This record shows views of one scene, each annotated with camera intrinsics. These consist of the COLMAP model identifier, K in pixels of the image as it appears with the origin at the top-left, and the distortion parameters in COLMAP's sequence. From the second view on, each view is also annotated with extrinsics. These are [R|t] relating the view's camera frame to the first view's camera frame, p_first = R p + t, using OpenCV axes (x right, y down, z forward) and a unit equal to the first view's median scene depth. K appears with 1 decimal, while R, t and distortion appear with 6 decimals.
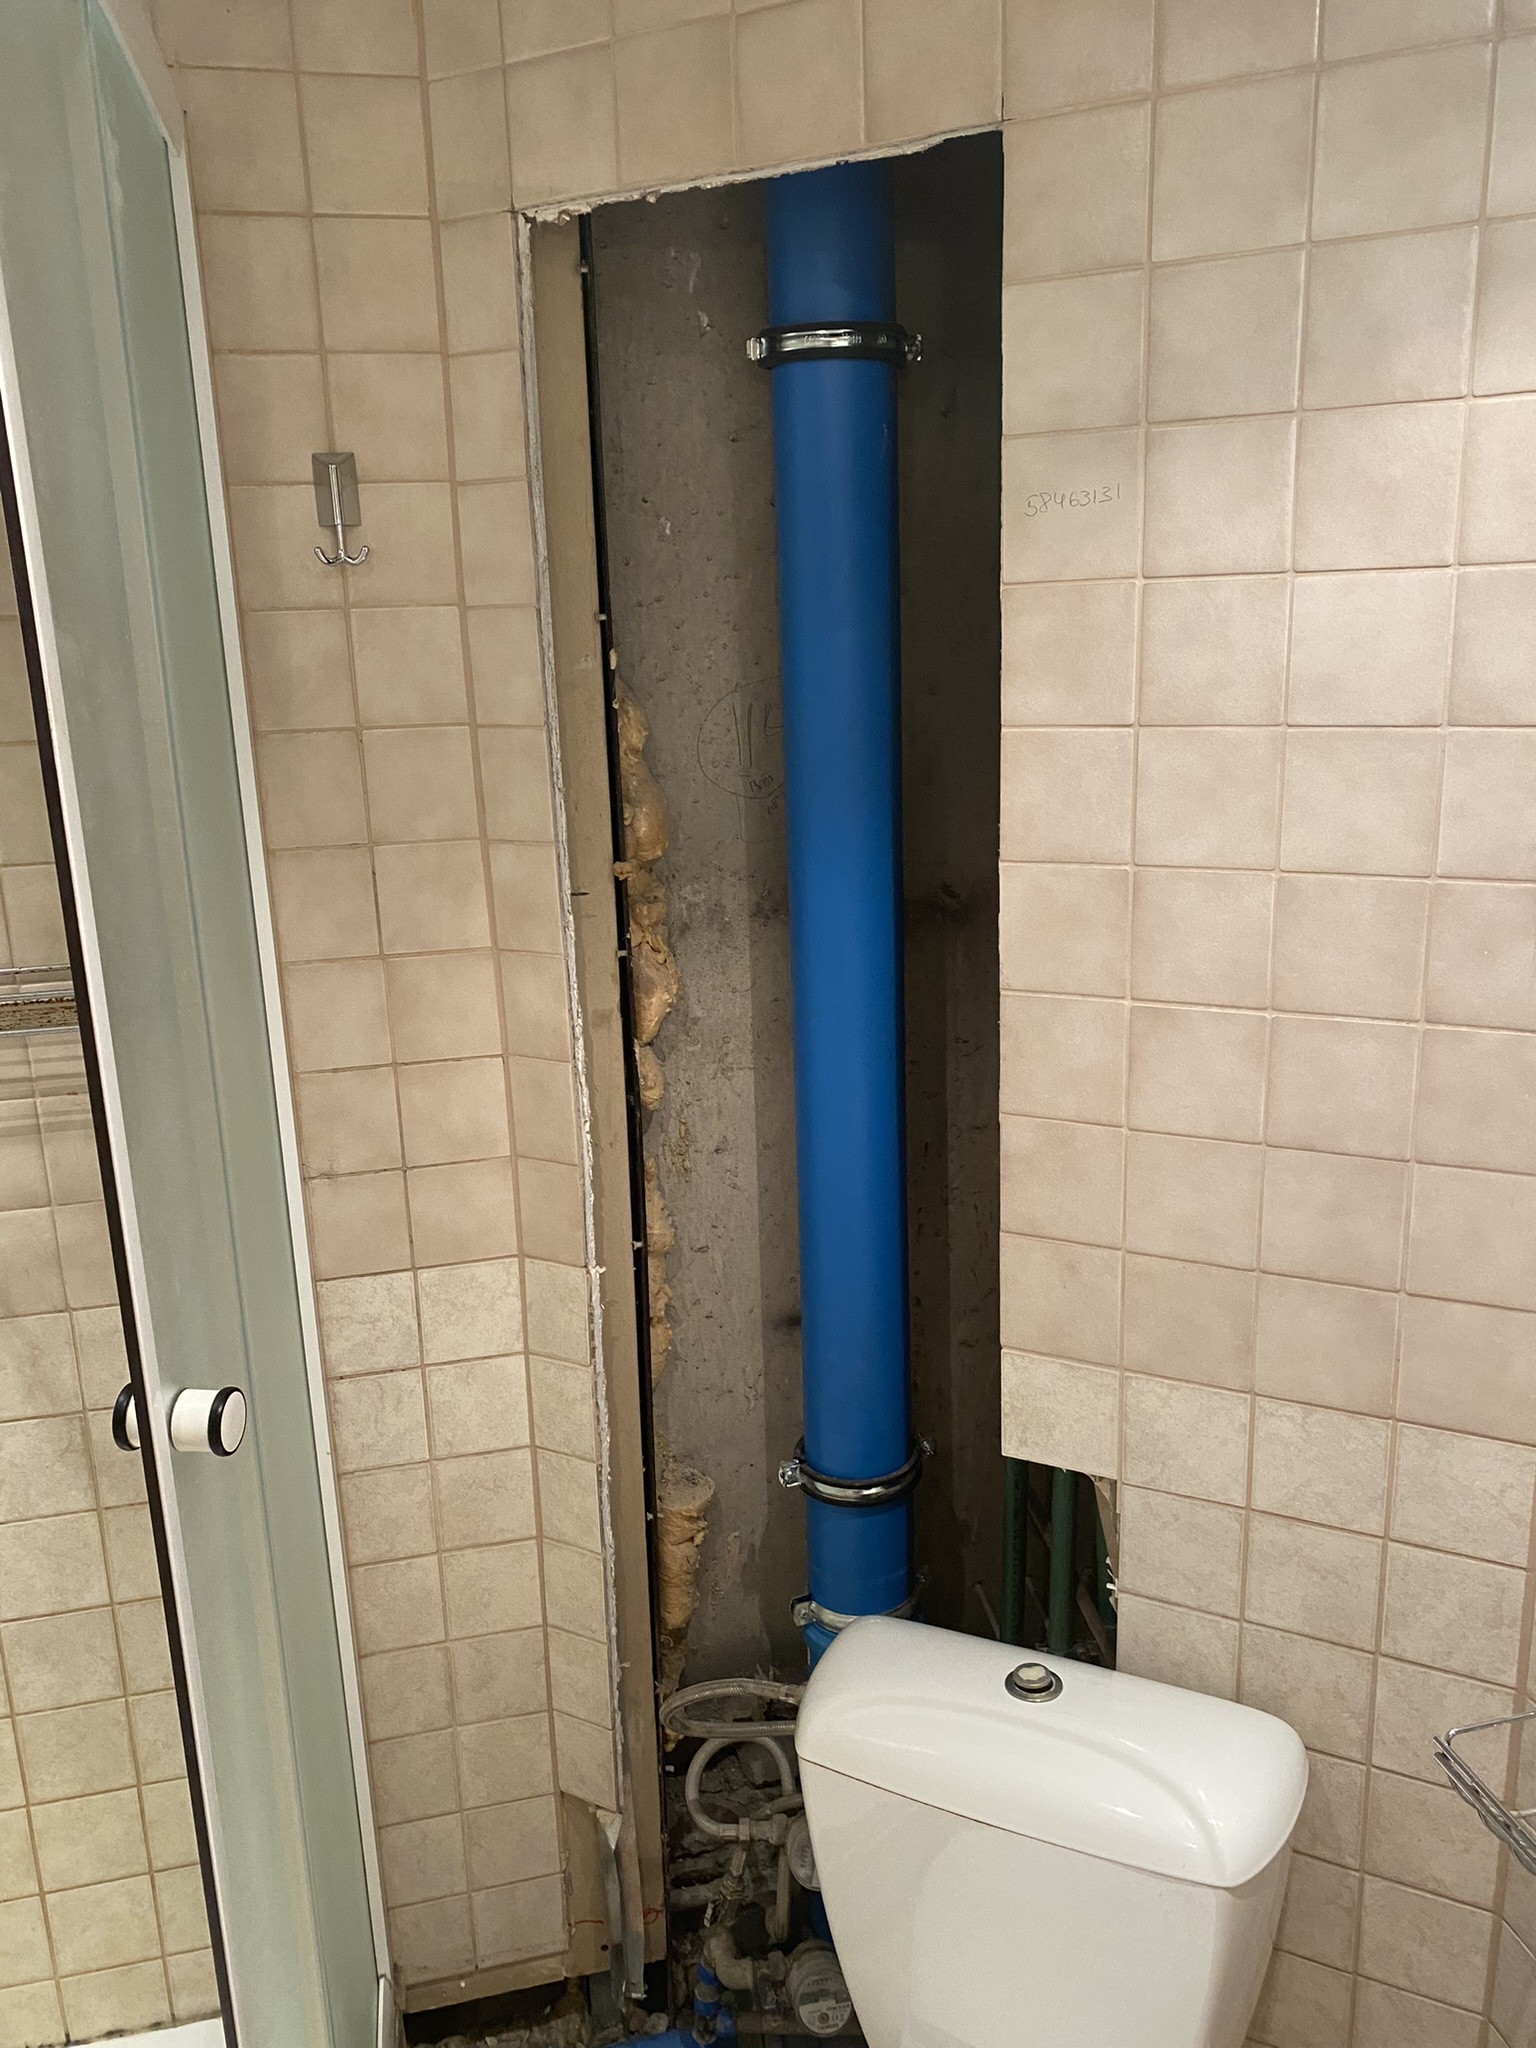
lens RADIAL K [[1549.7, 0, 753.6], [0, 1549.7, 993.7], [0, 0, 1]] dist [0.033250, -0.033217]
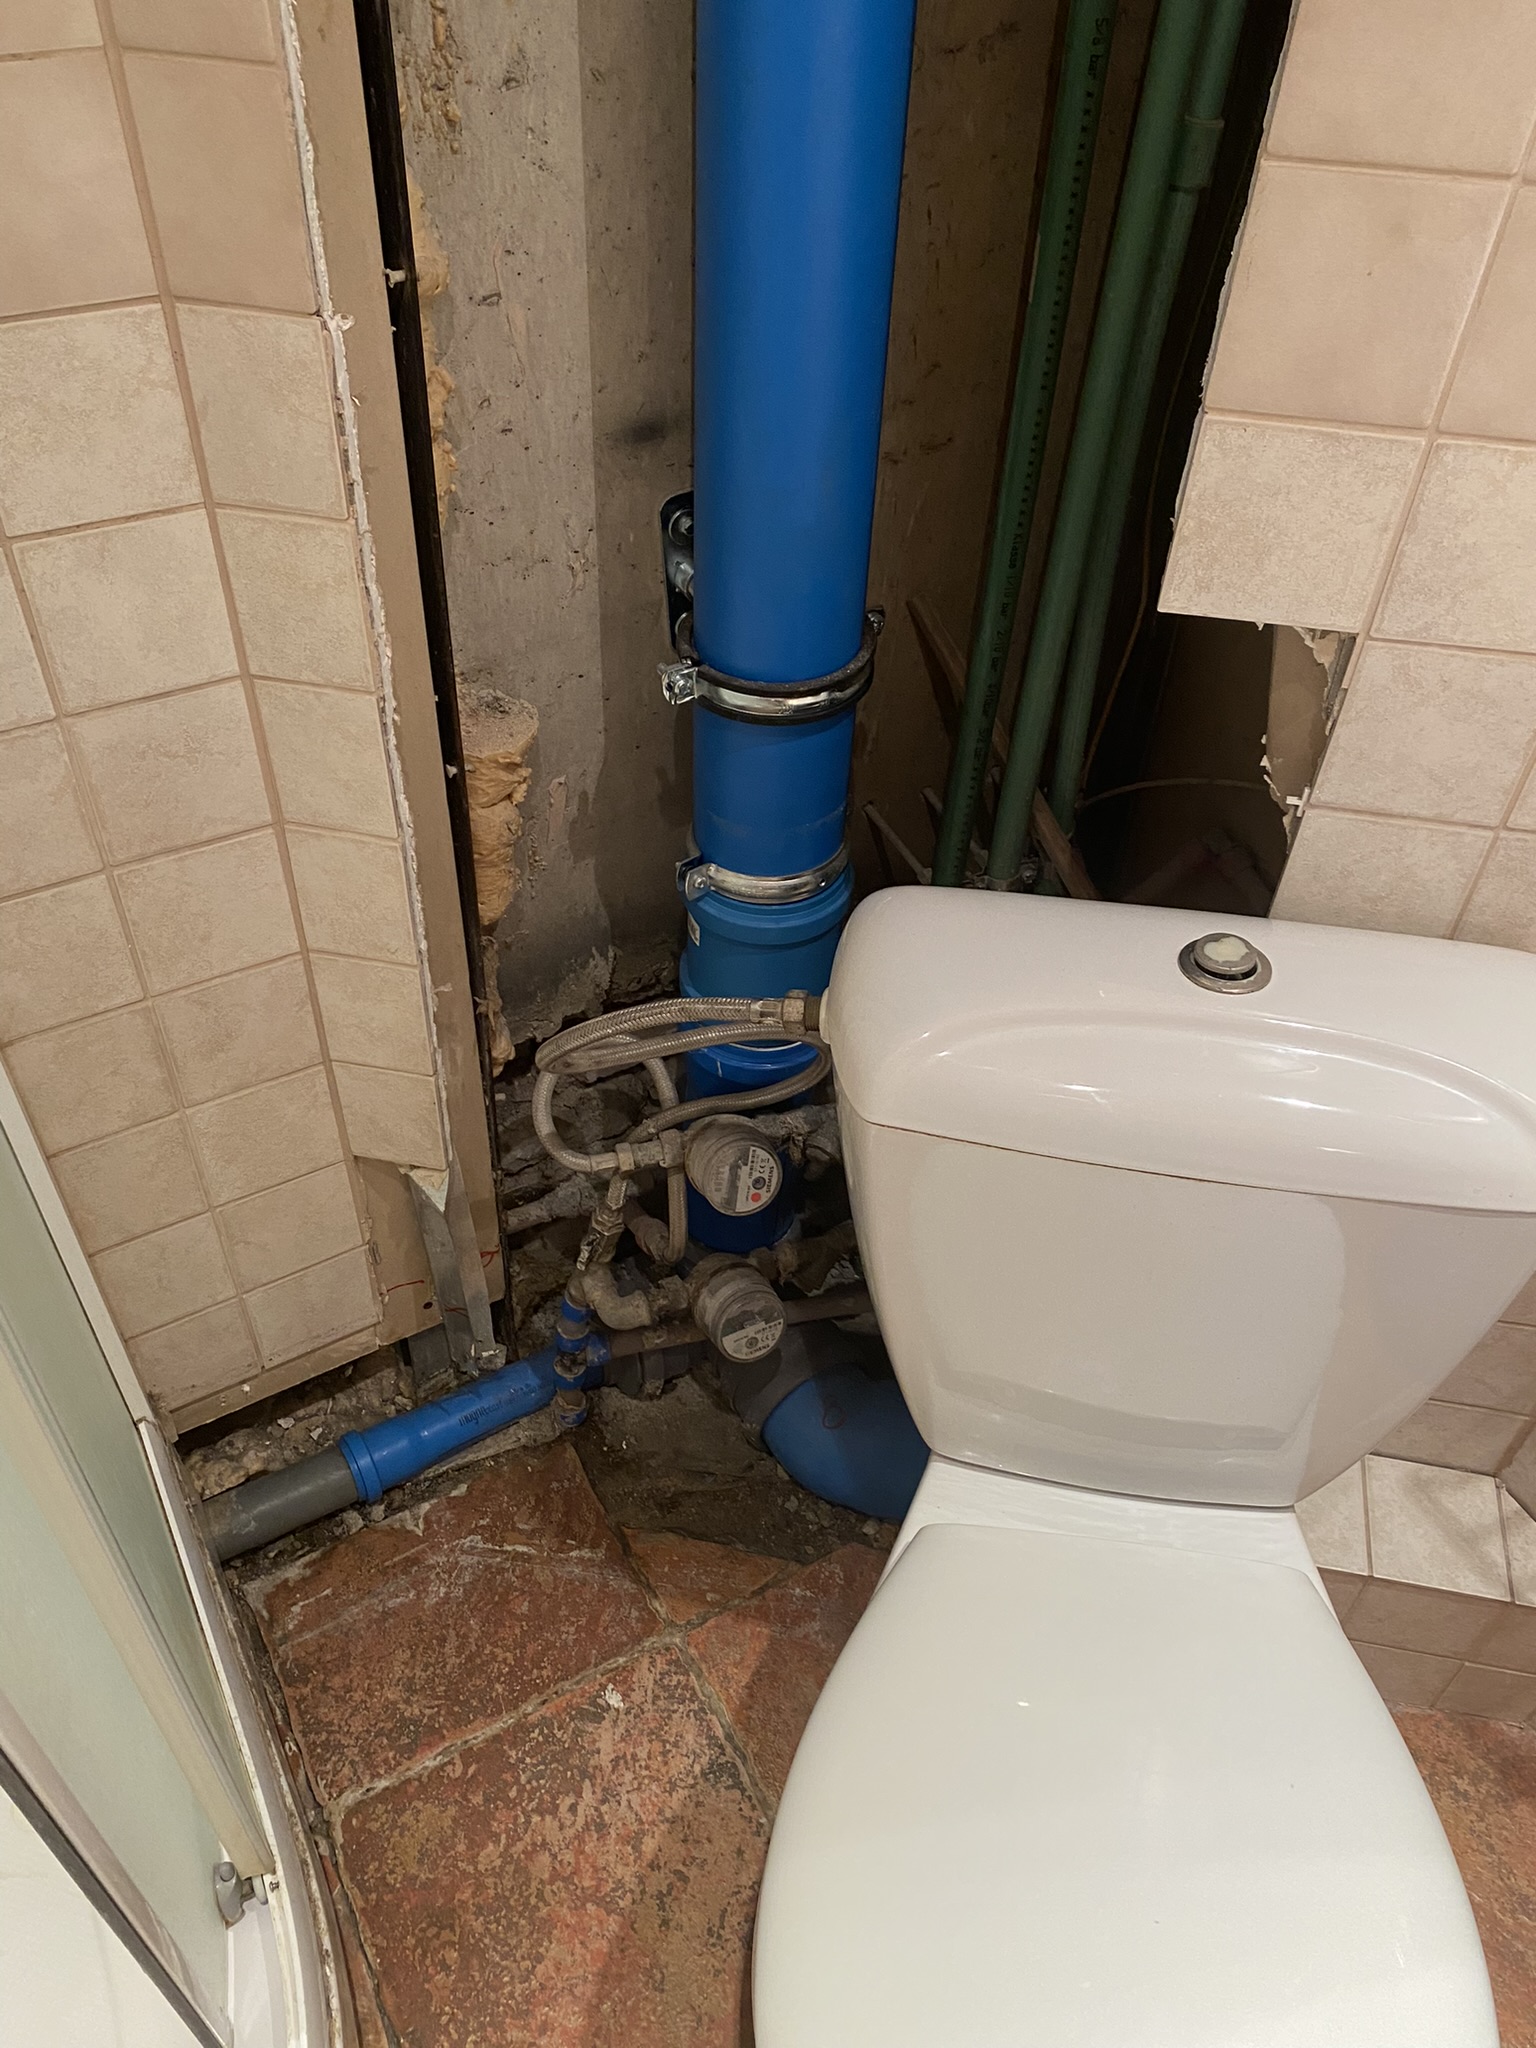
lens RADIAL K [[1549.7, 0, 775.0], [0, 1549.7, 1004.6], [0, 0, 1]] dist [0.033250, -0.033217]
pose [[0.948327, -0.152840, 0.278056, -0.133516], [-0.002631, 0.872518, 0.488575, 0.117858], [-0.317283, -0.464061, 0.827030, 0.414655]]
